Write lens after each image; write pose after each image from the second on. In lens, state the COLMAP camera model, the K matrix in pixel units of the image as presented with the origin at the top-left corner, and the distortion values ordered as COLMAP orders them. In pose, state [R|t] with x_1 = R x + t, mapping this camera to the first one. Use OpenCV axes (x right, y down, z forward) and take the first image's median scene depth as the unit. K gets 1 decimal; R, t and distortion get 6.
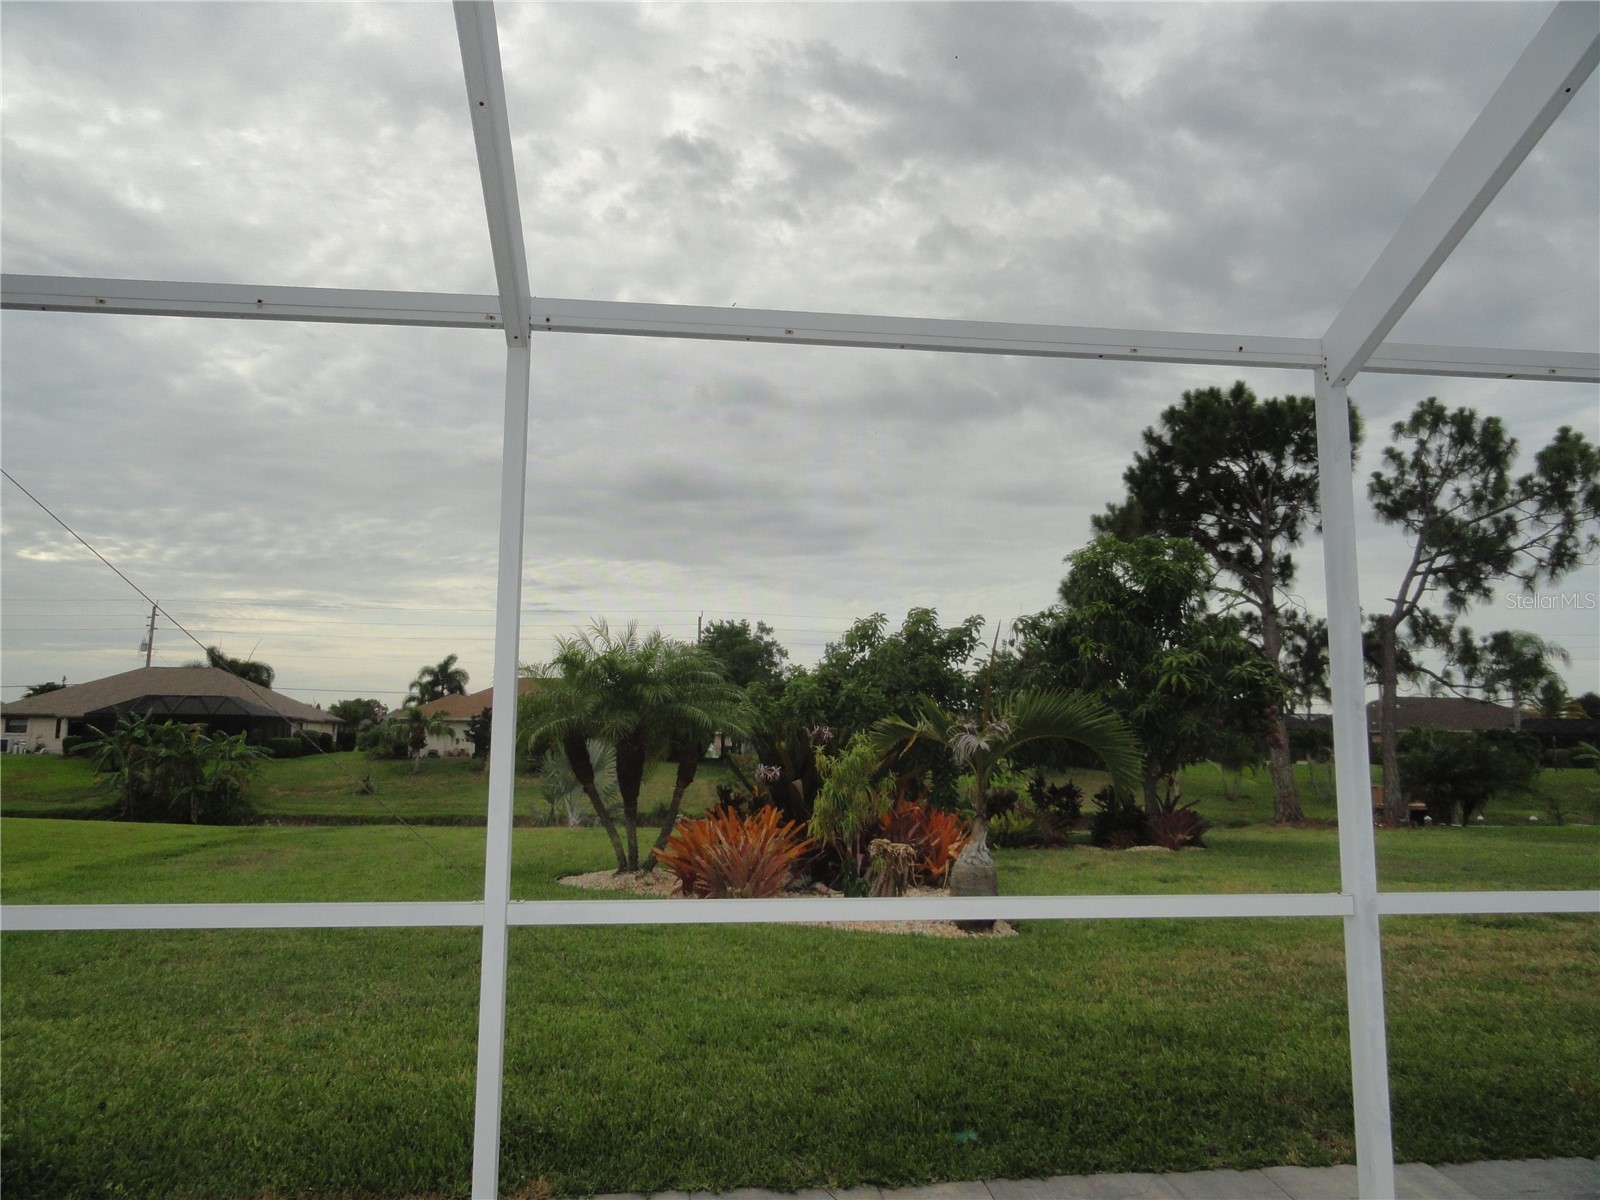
lens RADIAL K [[1108.6, 0, 800.0], [0, 1108.6, 600.0], [0, 0, 1]] dist [-0.003644, 0.001830]
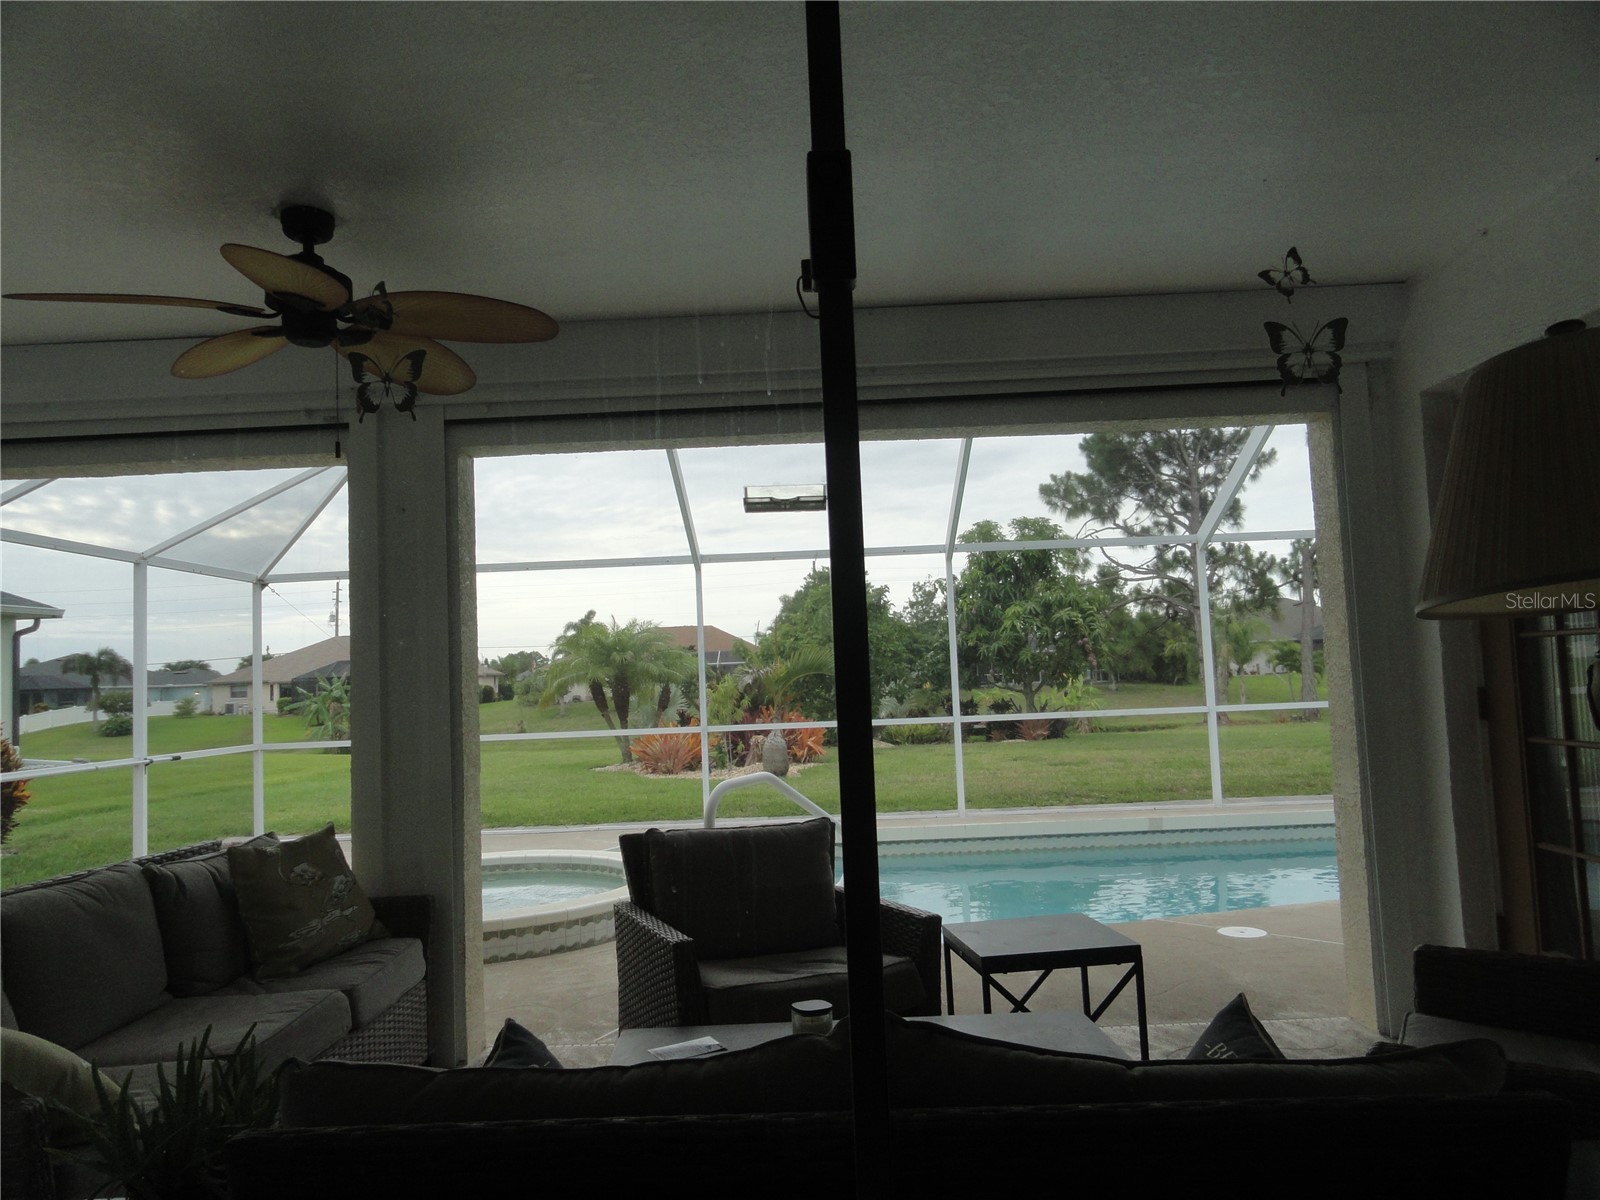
lens RADIAL K [[1099.2, 0, 787.9], [0, 1099.2, 601.8], [0, 0, 1]] dist [0.003394, 0.001763]
pose [[0.988575, -0.057646, -0.139274, 0.052237], [0.066020, 0.996230, 0.056273, -0.011865], [0.135505, -0.064825, 0.988654, -0.094742]]
